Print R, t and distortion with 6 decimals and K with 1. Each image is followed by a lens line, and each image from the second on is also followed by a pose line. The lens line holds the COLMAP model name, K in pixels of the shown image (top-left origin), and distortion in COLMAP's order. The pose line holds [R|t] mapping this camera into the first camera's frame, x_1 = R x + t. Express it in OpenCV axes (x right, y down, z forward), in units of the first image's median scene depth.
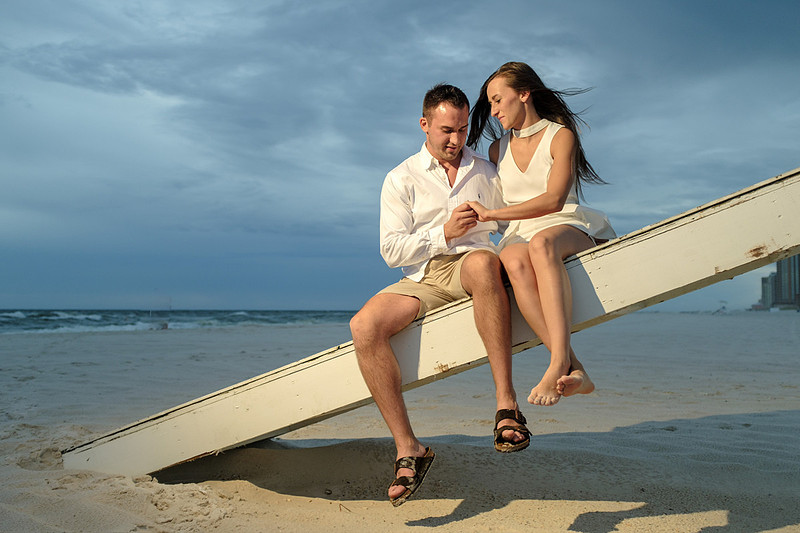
lens RADIAL K [[807.7, 0, 400.0], [0, 807.7, 266.5], [0, 0, 1]] dist [-0.233834, 0.002099]
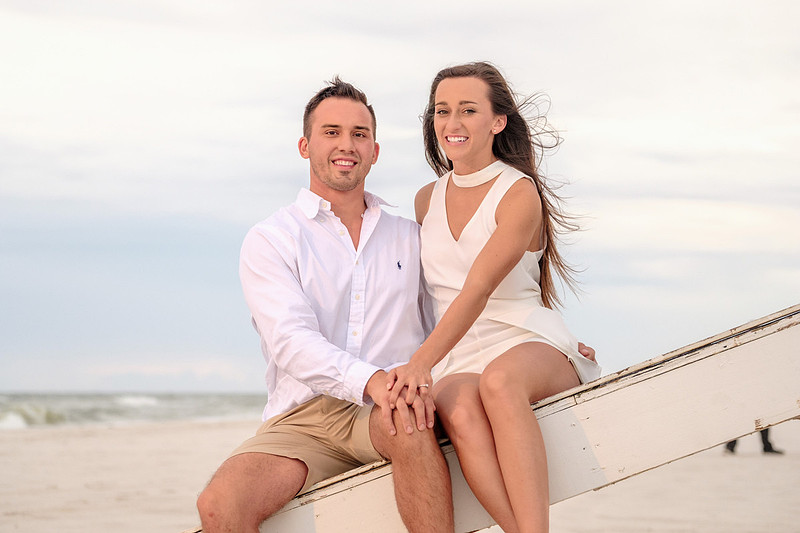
lens RADIAL K [[2128.9, 0, 400.0], [0, 2128.9, 266.5], [0, 0, 1]] dist [-0.181704, 0.267731]
pose [[0.995638, 0.017517, 0.091643, -0.056799], [-0.012947, 0.998654, -0.050224, -0.029344], [-0.092399, 0.048818, 0.994525, -0.648473]]
